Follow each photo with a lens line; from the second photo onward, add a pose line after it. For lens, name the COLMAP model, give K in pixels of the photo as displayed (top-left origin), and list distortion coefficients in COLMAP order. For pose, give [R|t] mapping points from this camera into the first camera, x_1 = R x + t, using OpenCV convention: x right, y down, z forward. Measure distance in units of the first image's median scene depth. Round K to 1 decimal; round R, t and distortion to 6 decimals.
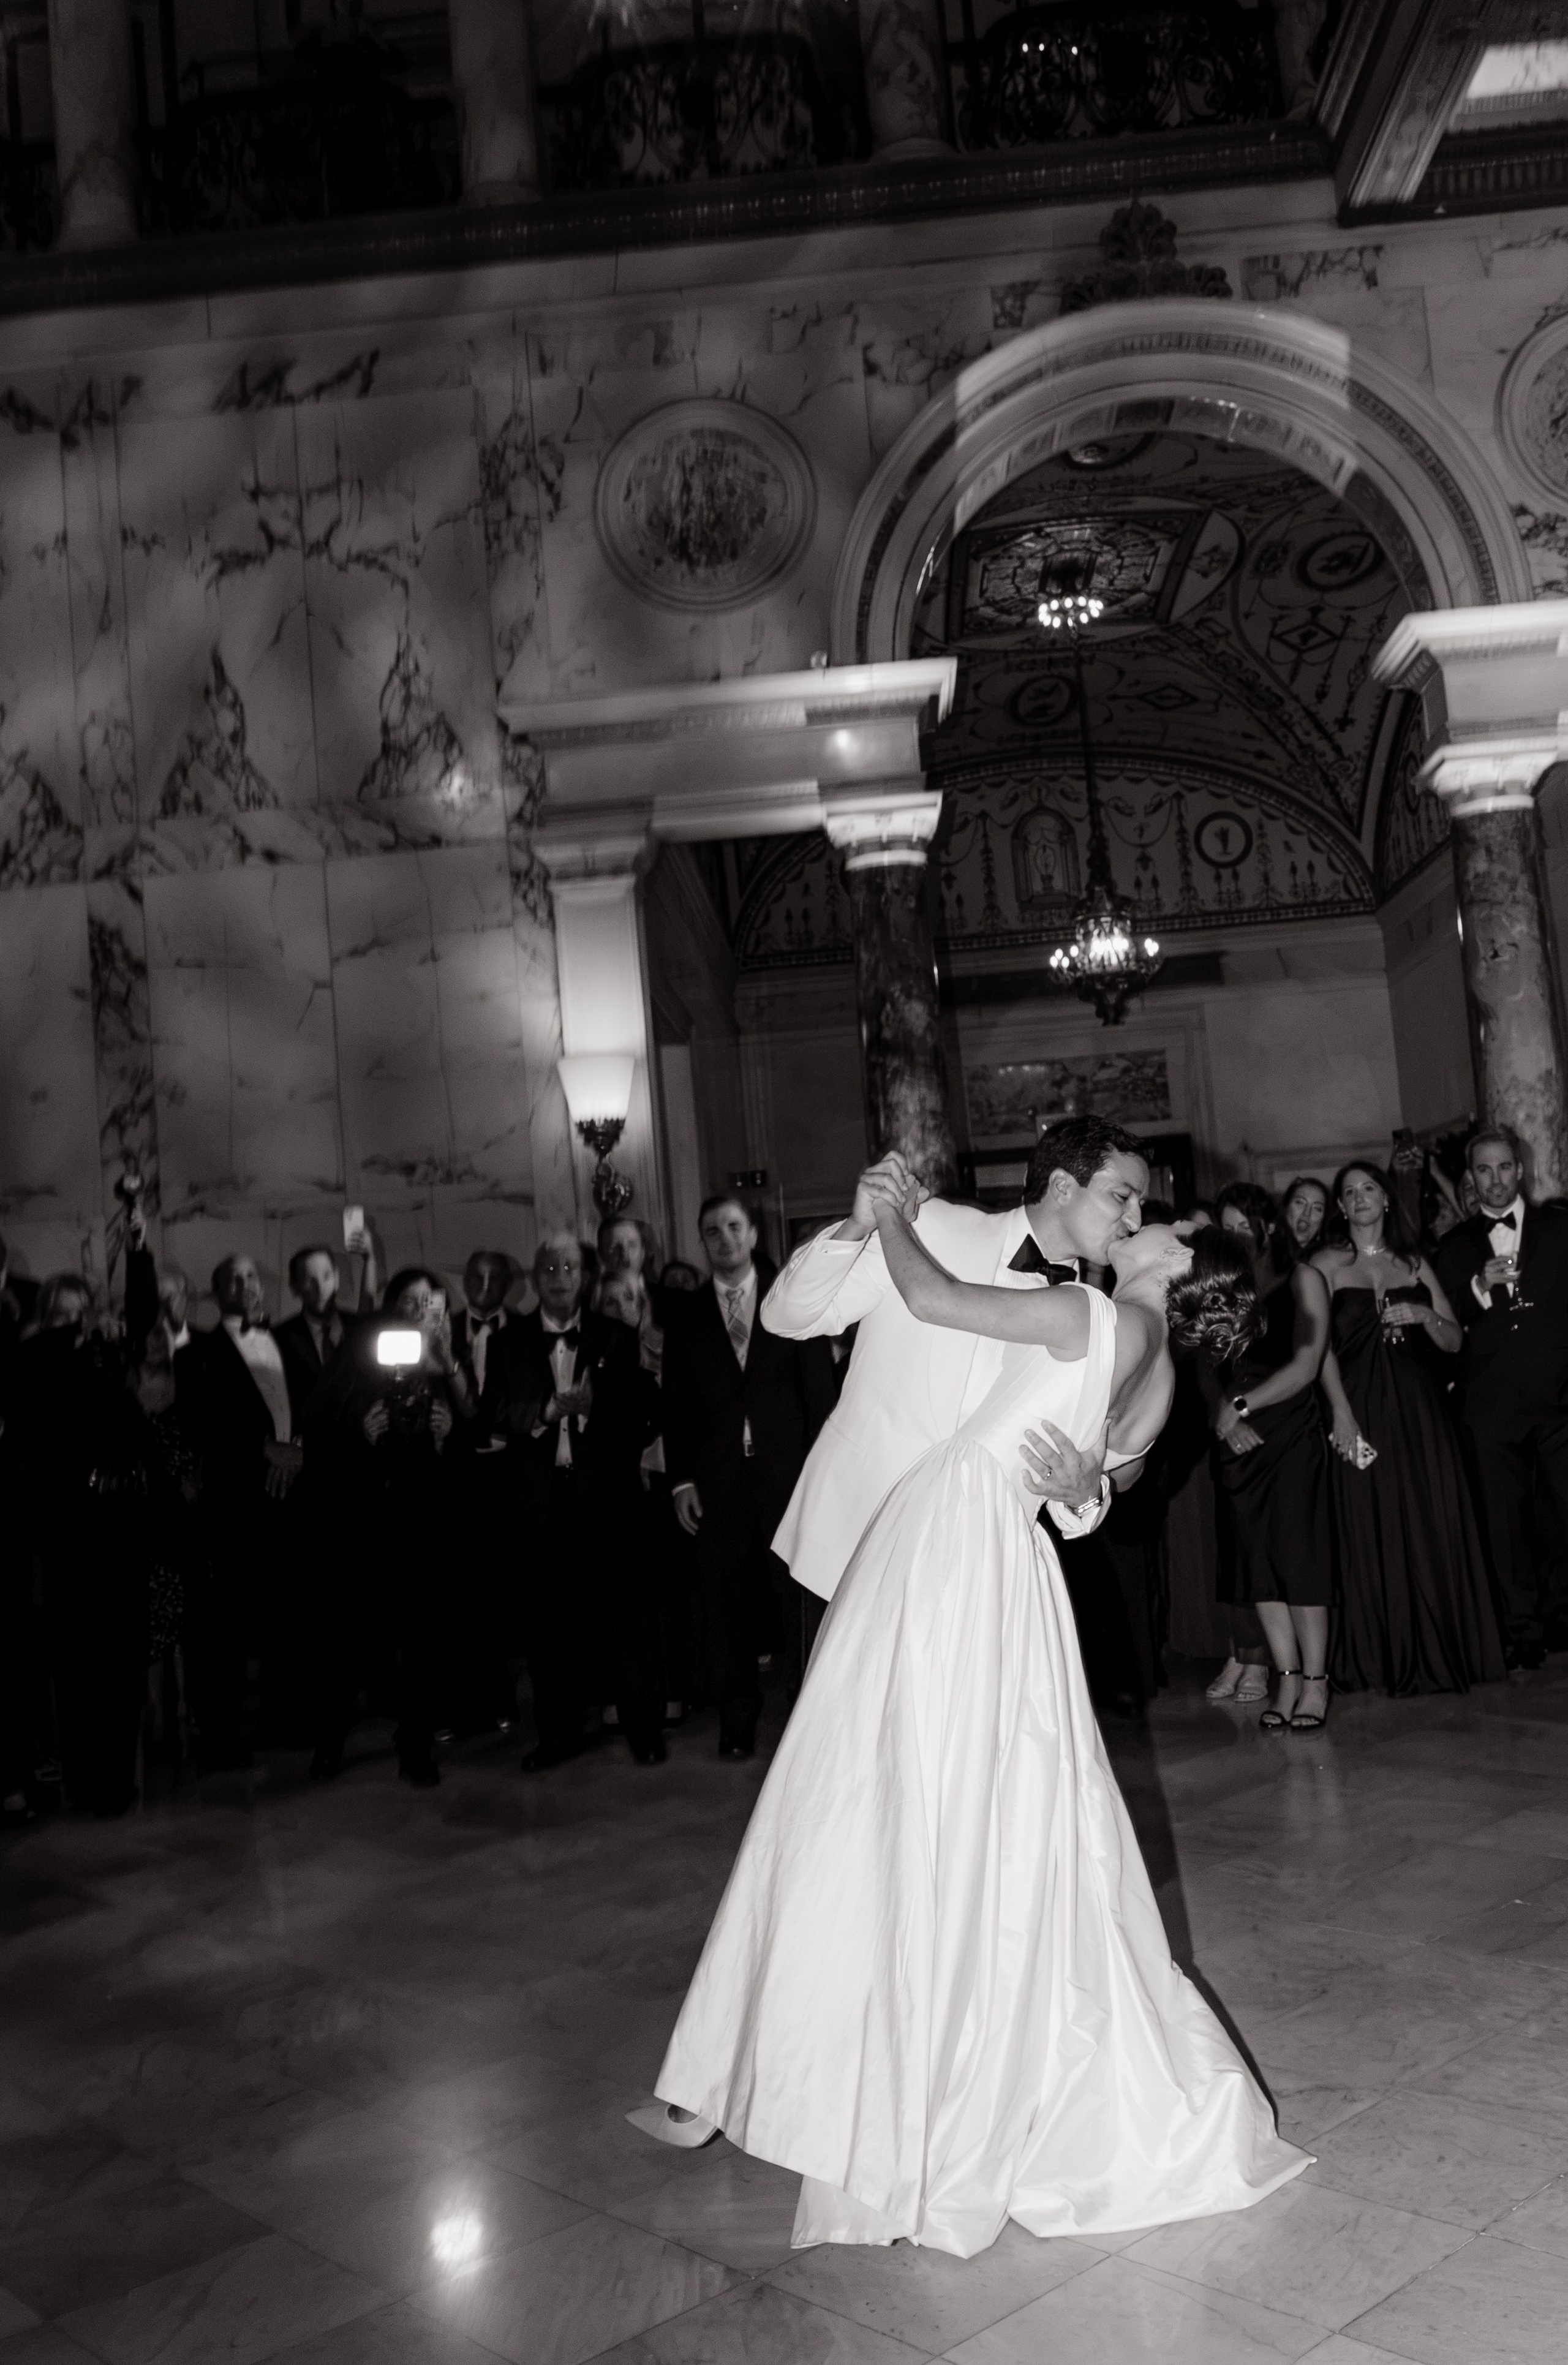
lens RADIAL K [[1995.2, 0, 811.5], [0, 1995.2, 1175.5], [0, 0, 1]] dist [-0.003861, 0.010757]
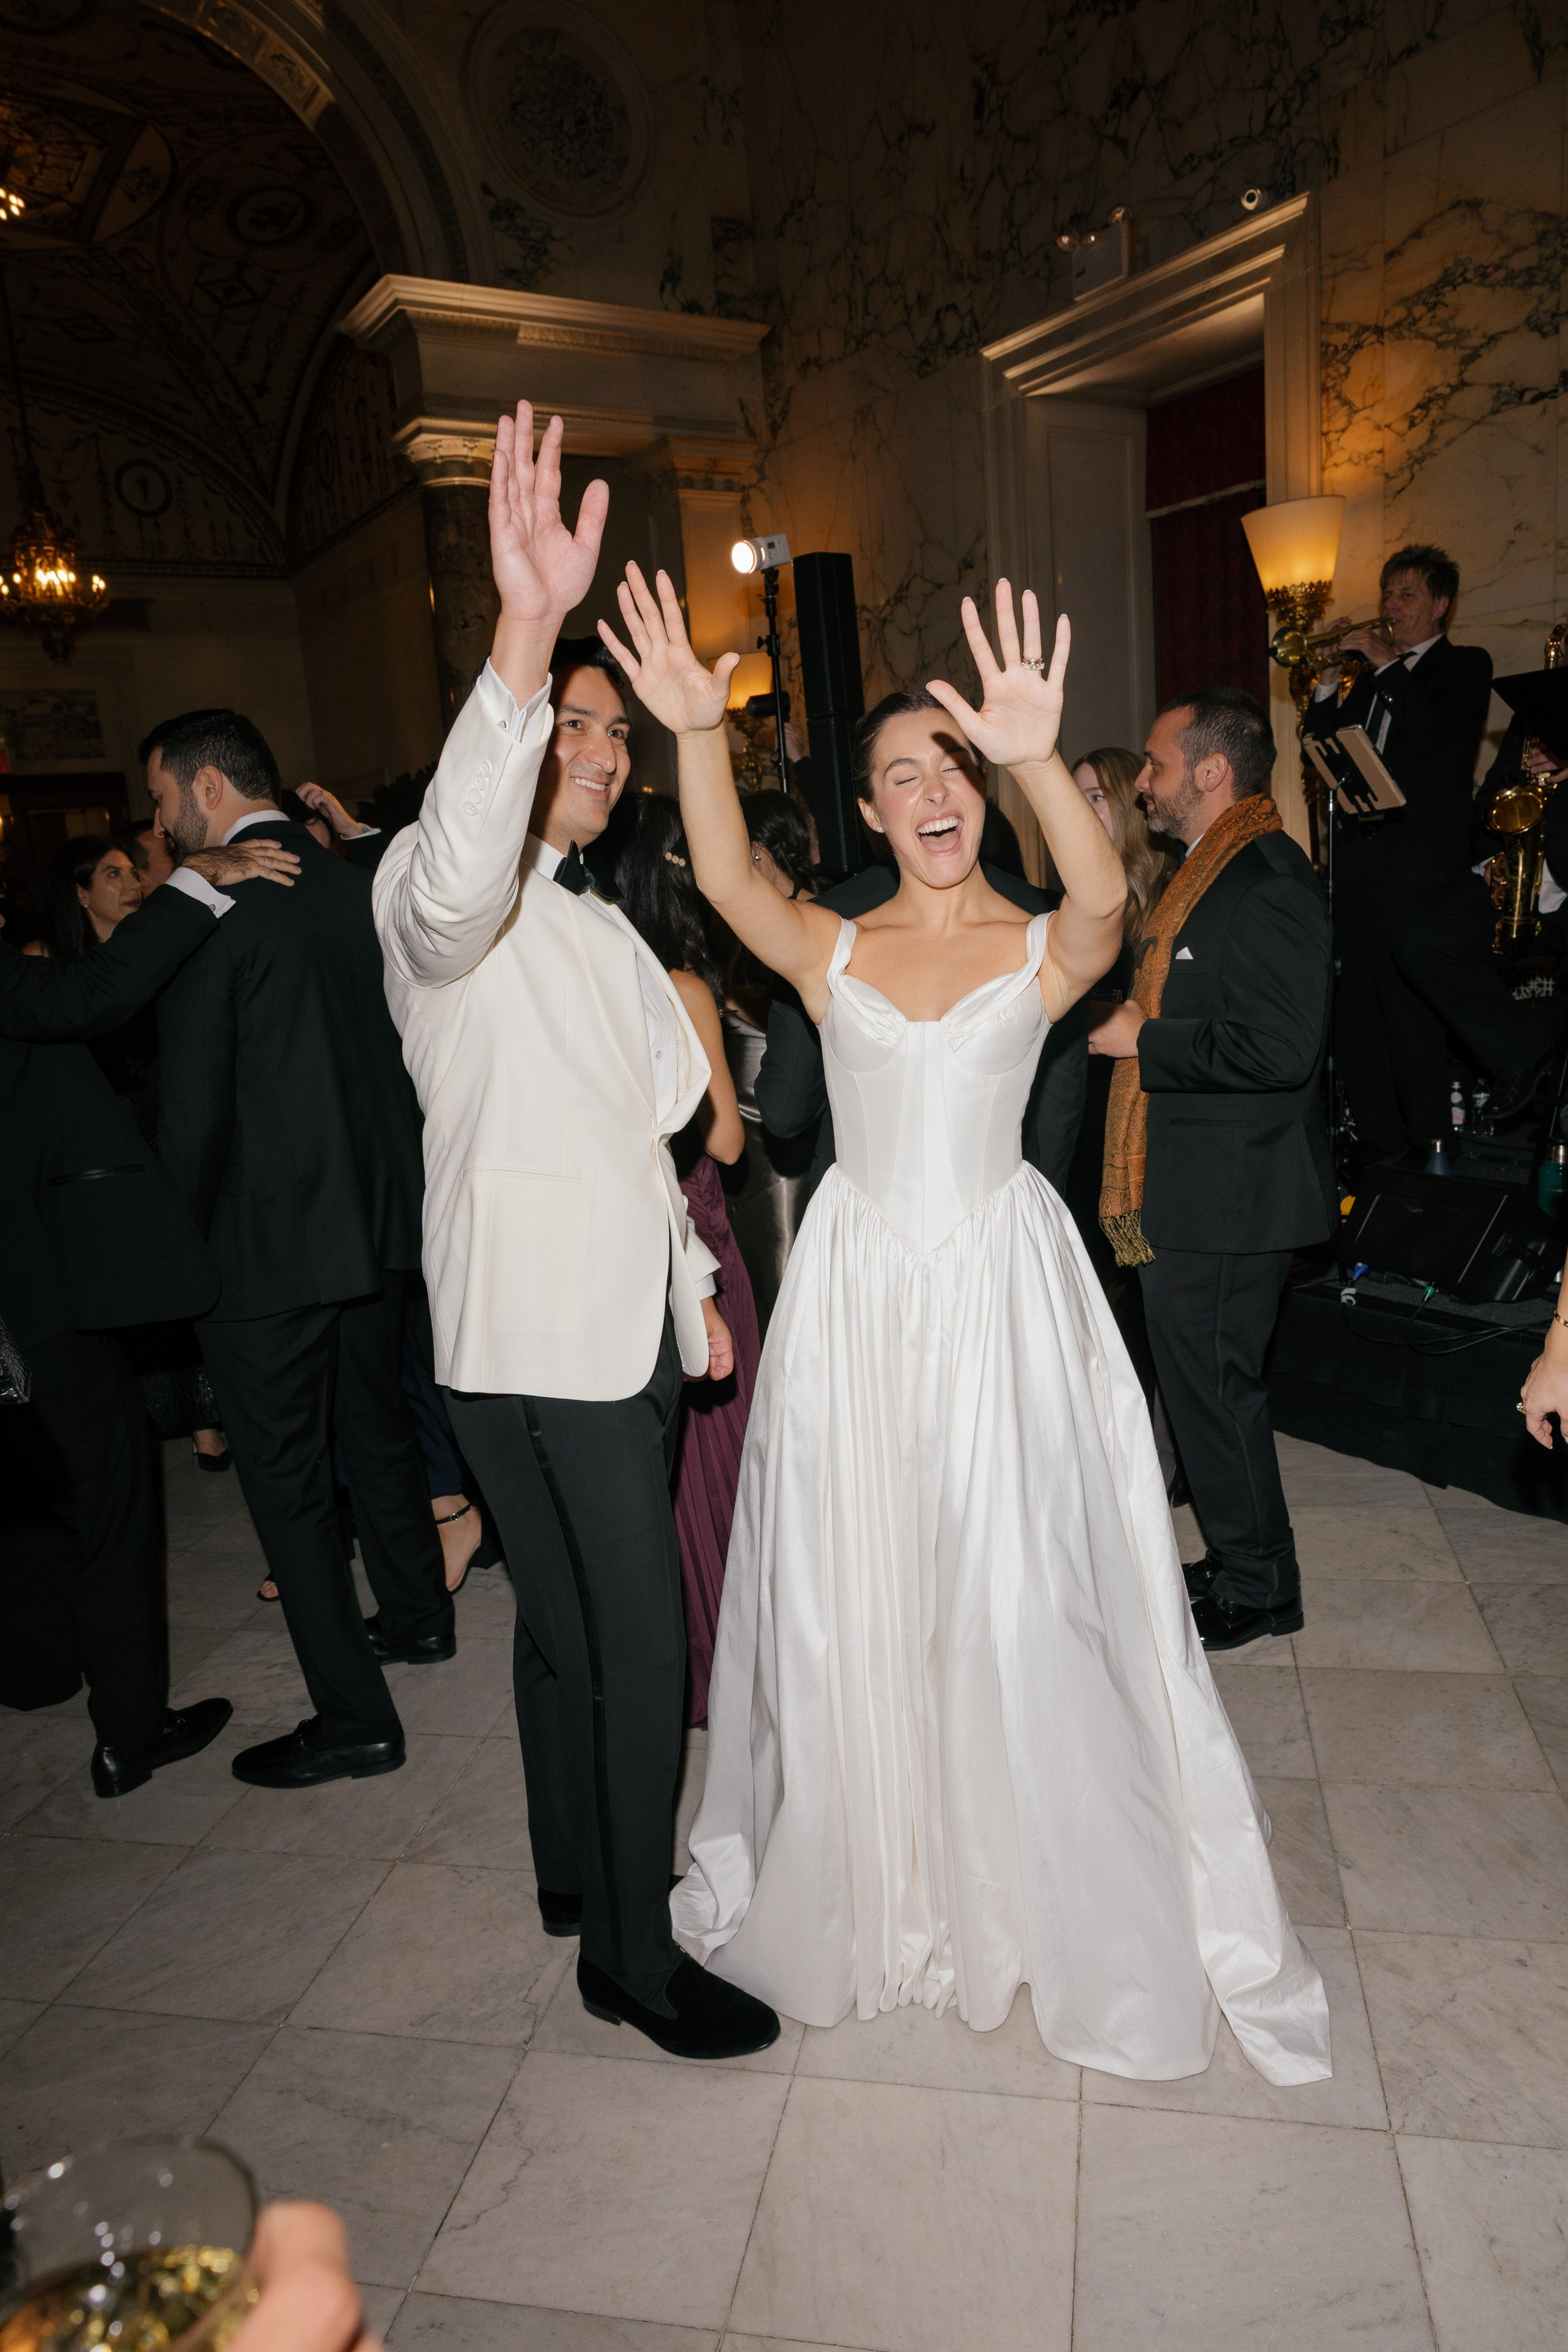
lens RADIAL K [[1555.2, 0, 780.4], [0, 1555.2, 1169.0], [0, 0, 1]] dist [-0.007400, 0.002558]
pose [[0.817831, -0.088231, 0.568654, -0.024881], [-0.040336, 0.976956, 0.209594, -0.002325], [-0.574043, -0.194350, 0.795426, 0.117586]]
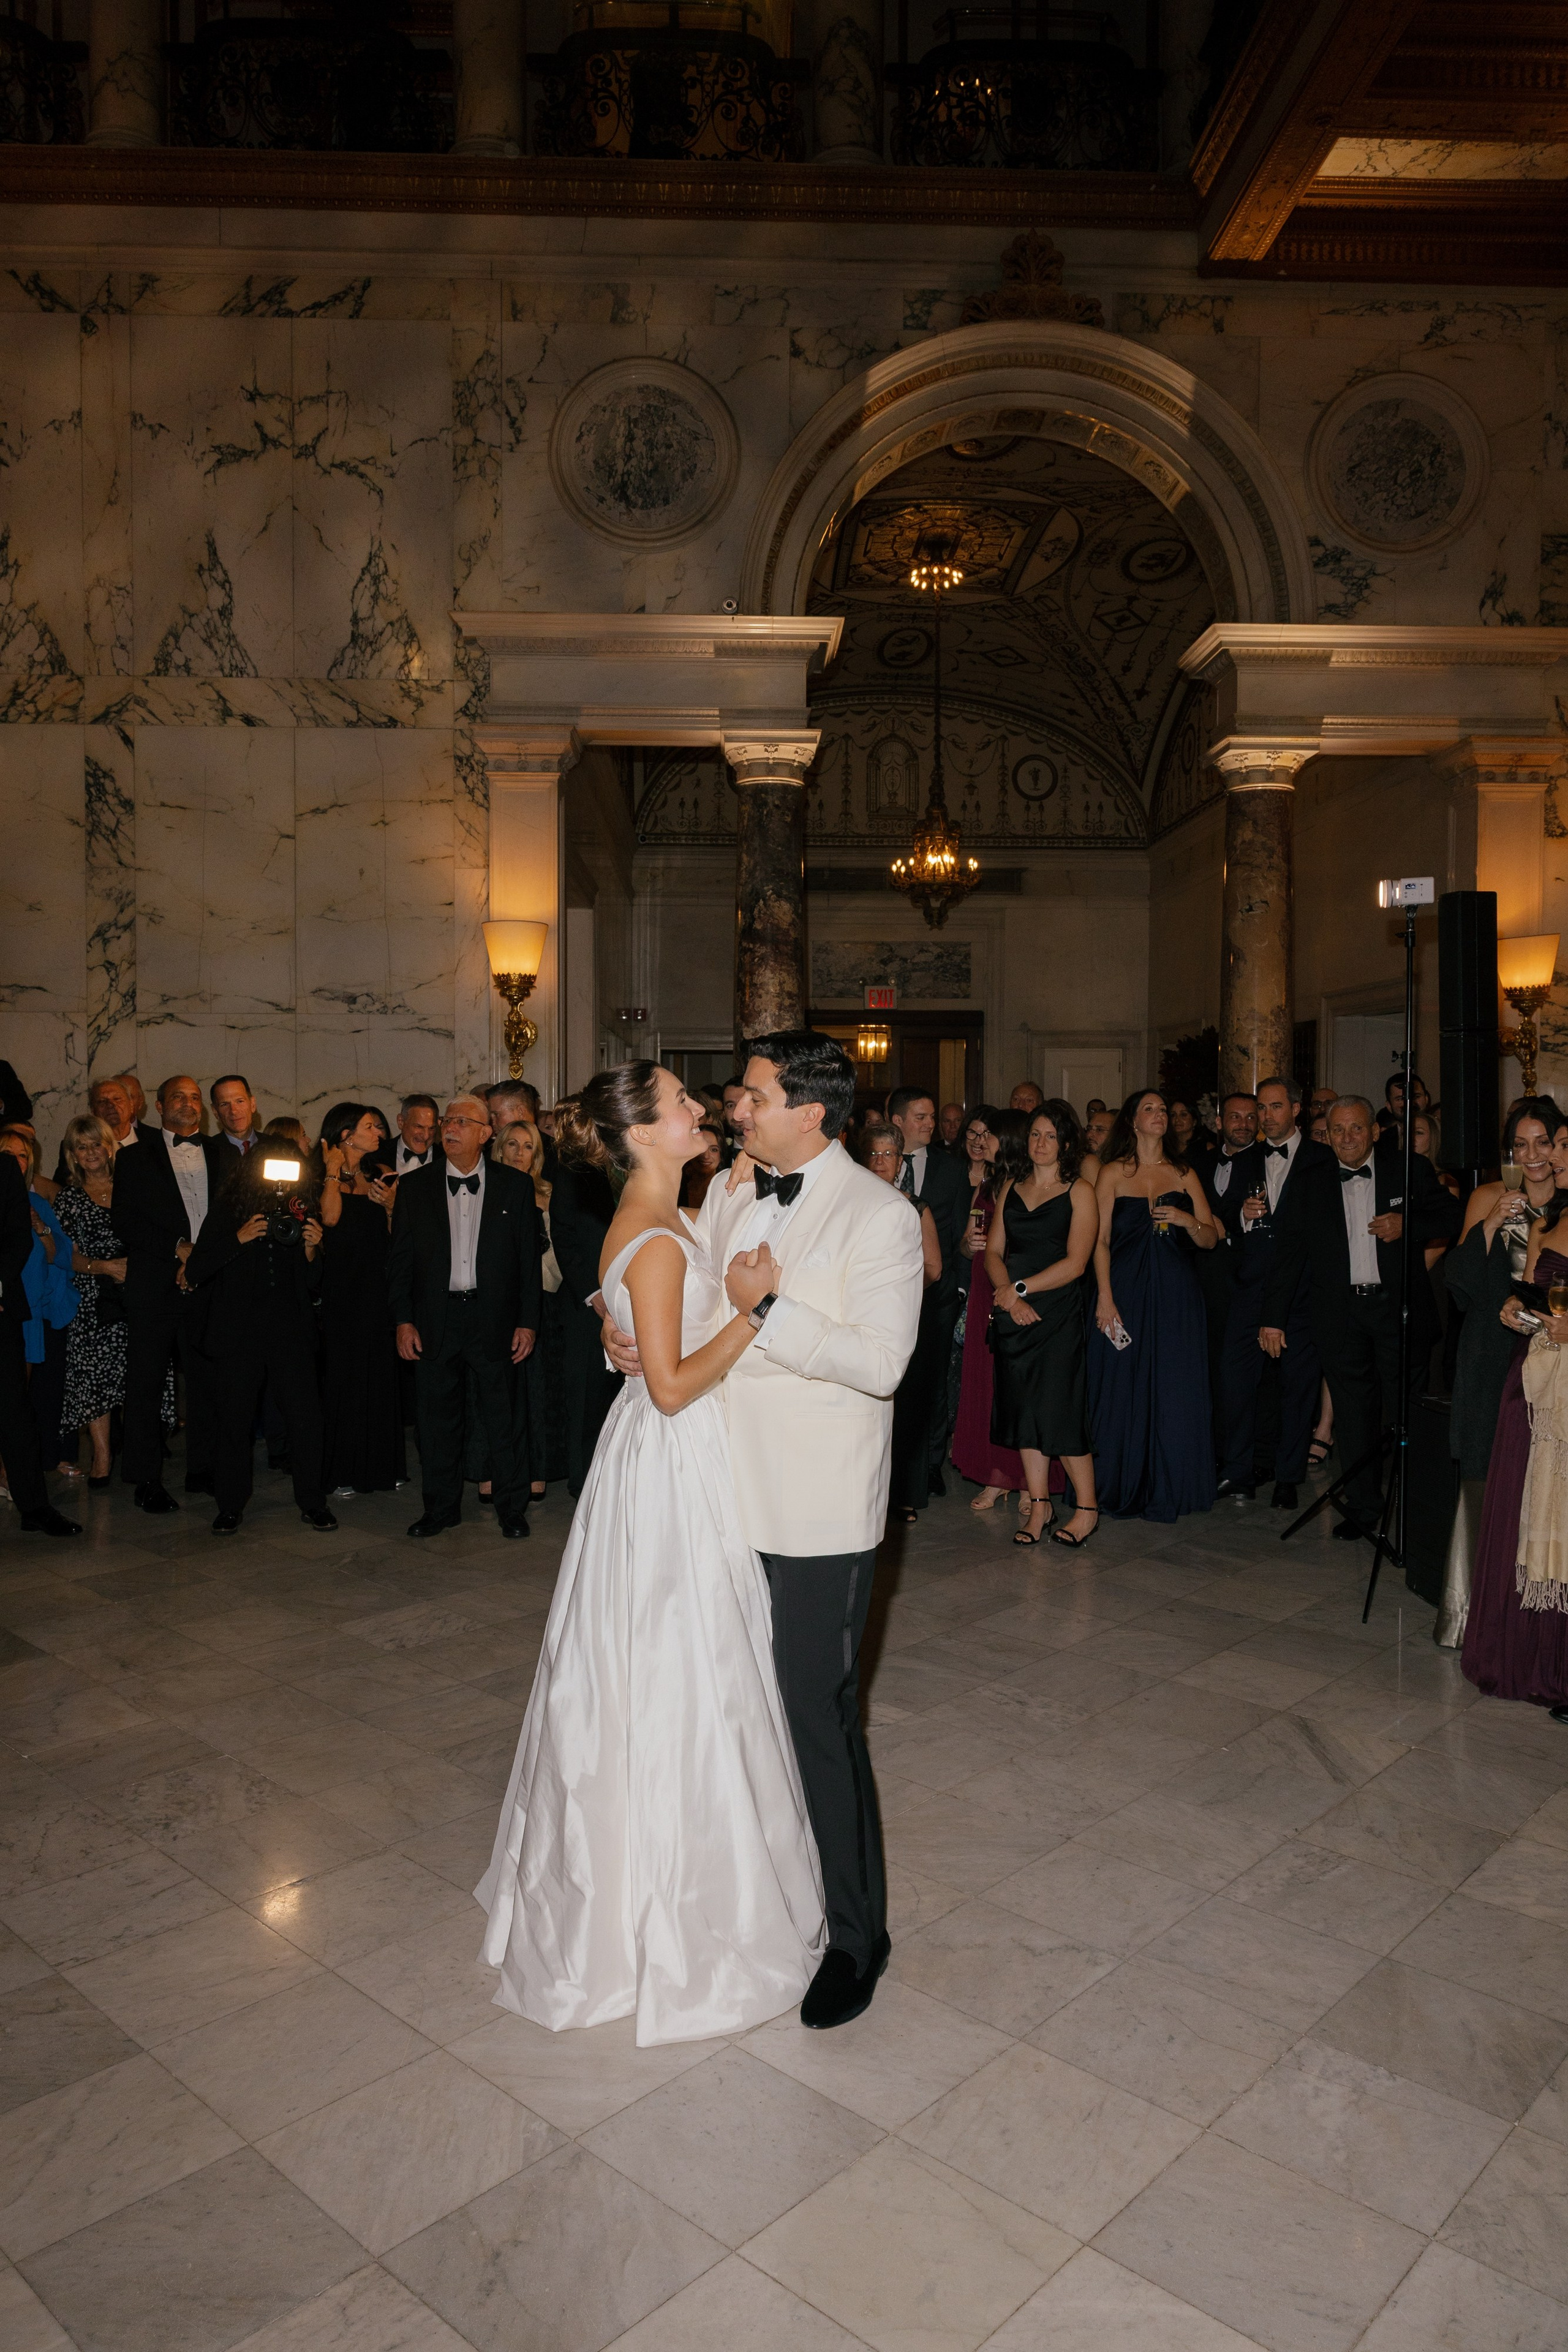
lens RADIAL K [[1544.2, 0, 792.6], [0, 1544.2, 1171.8], [0, 0, 1]] dist [0.002982, -0.004182]
pose [[0.992935, 0.084753, 0.083051, -0.005122], [-0.093404, 0.989914, 0.106514, -0.018690], [-0.073186, -0.113519, 0.990837, 0.036610]]
